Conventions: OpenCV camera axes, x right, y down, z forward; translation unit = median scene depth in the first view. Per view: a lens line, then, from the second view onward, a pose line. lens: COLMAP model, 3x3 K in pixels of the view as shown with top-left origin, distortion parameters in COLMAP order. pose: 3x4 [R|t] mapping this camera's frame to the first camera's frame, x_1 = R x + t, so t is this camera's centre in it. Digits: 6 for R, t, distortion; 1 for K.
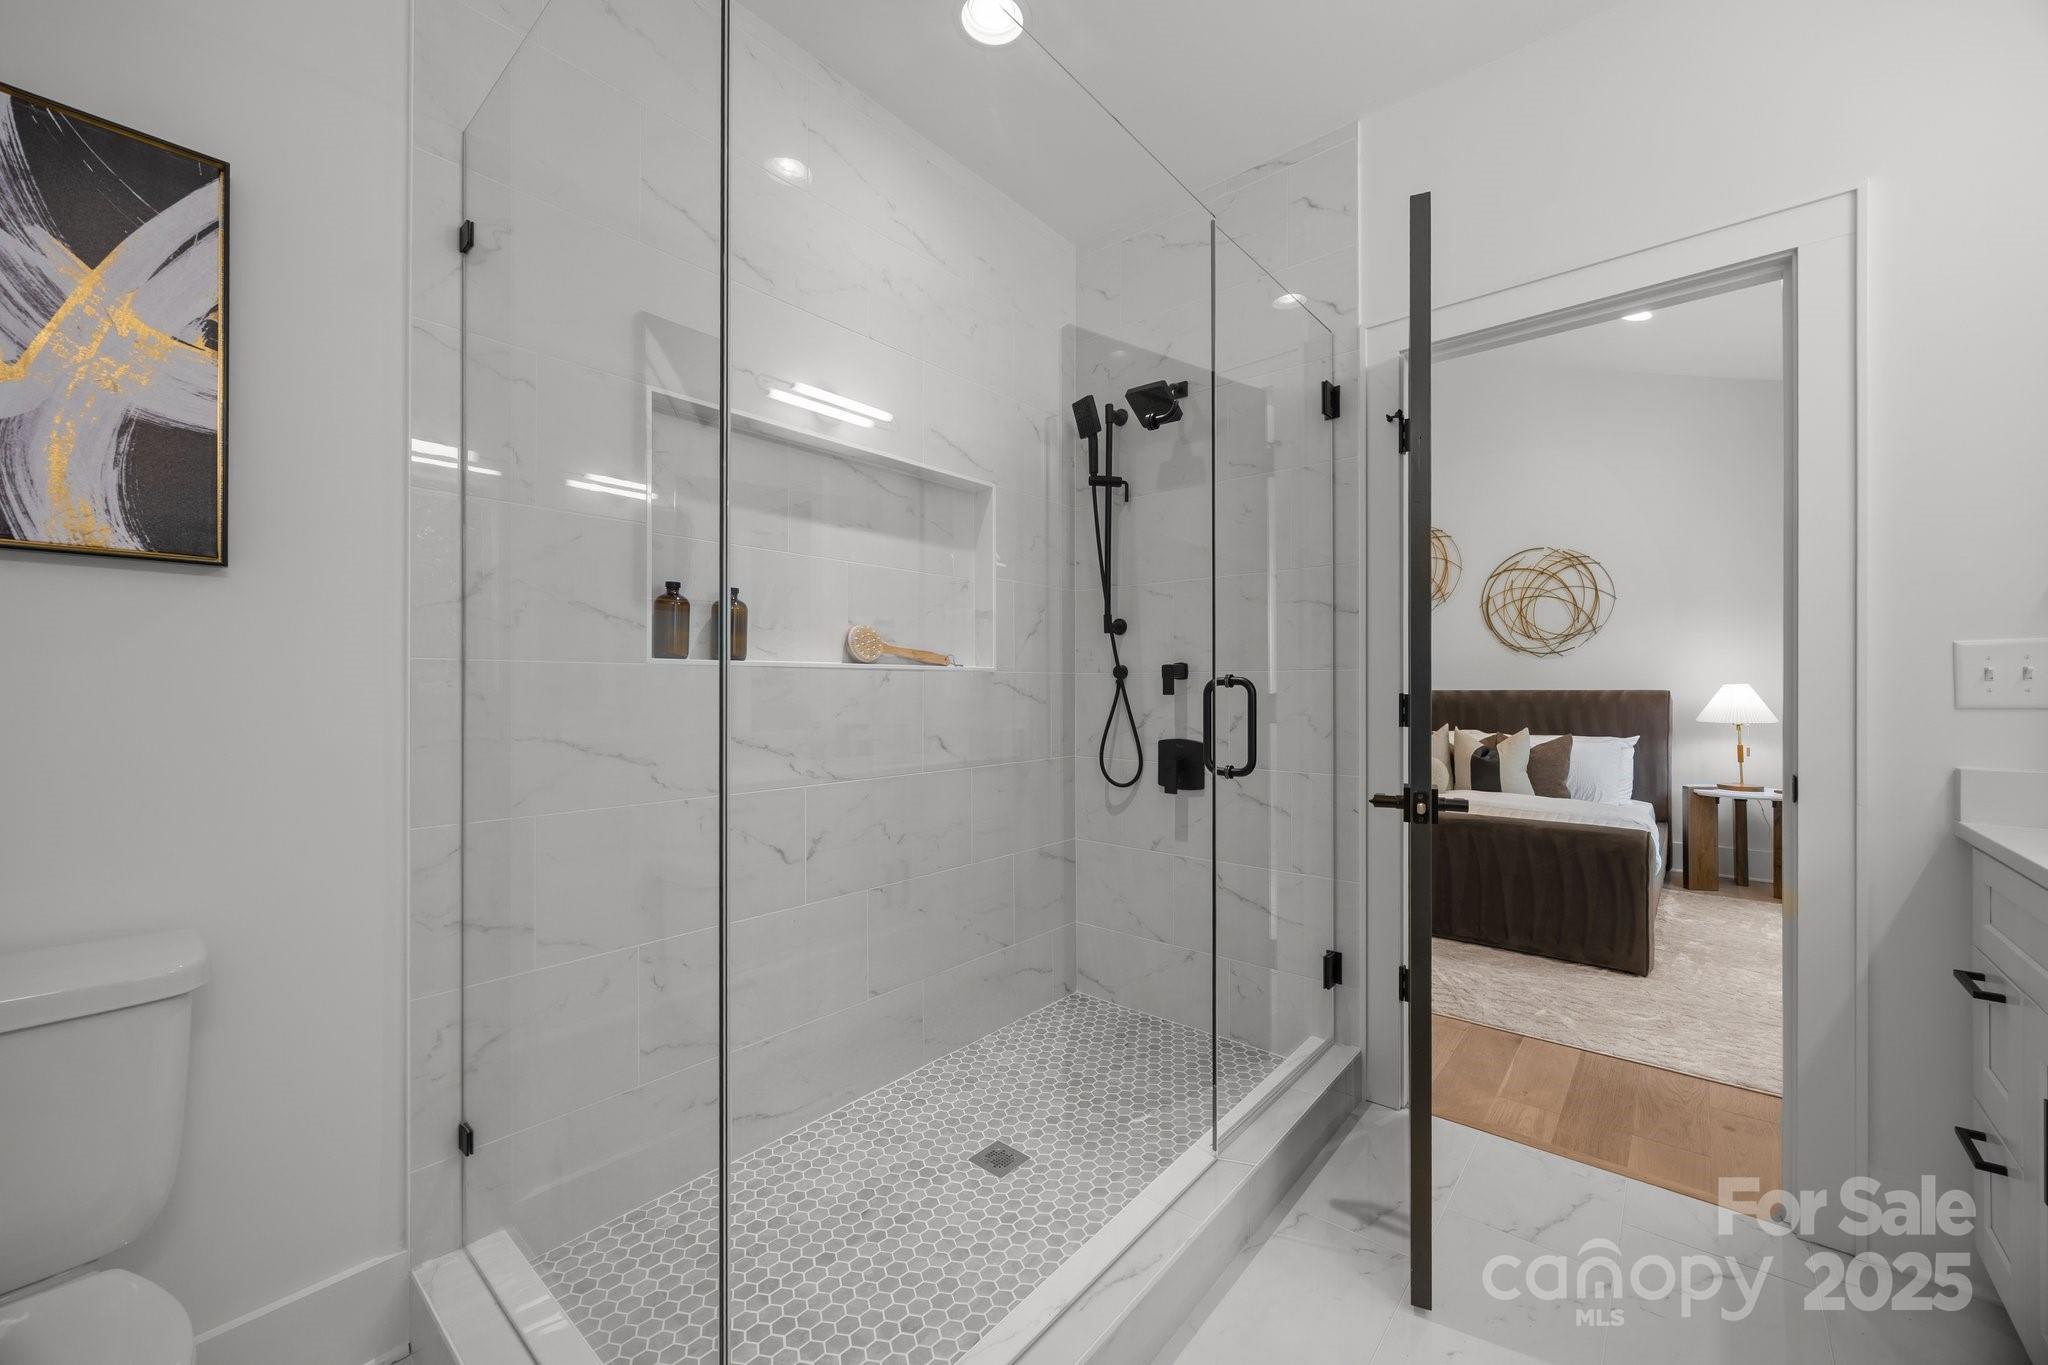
lens RADIAL K [[792.9, 0, 1023.3], [0, 792.9, 685.9], [0, 0, 1]] dist [0.002045, 0.000188]
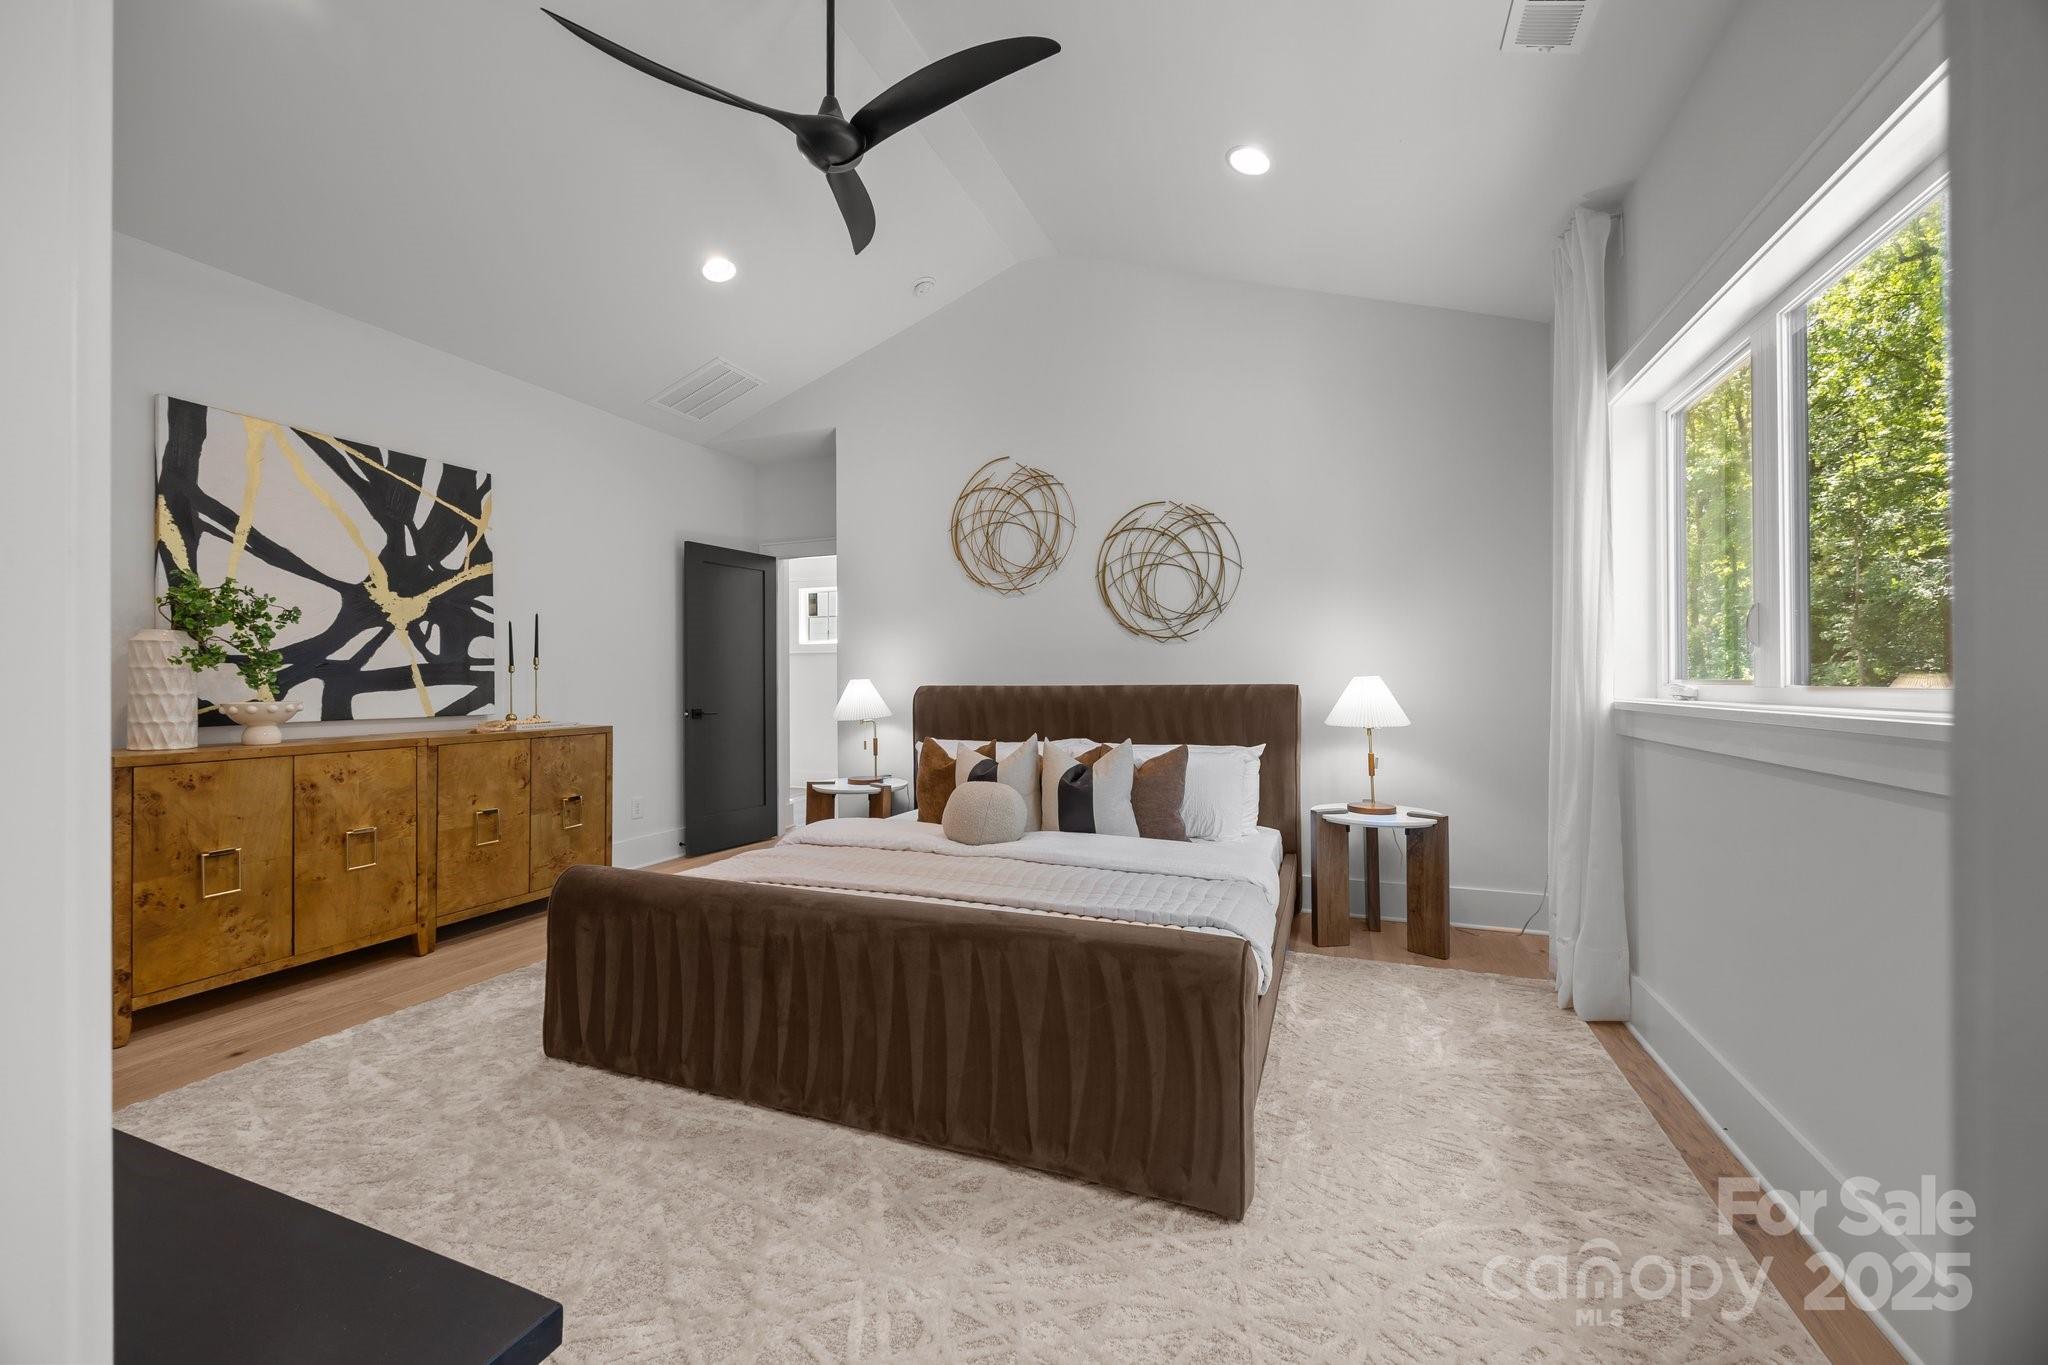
lens RADIAL K [[792.9, 0, 1024.2], [0, 792.9, 677.7], [0, 0, 1]] dist [0.002045, 0.000188]
pose [[0.945850, -0.002960, 0.324590, 0.296946], [0.004376, 0.999984, -0.003632, 0.000612], [-0.324574, 0.004856, 0.945848, 0.338177]]
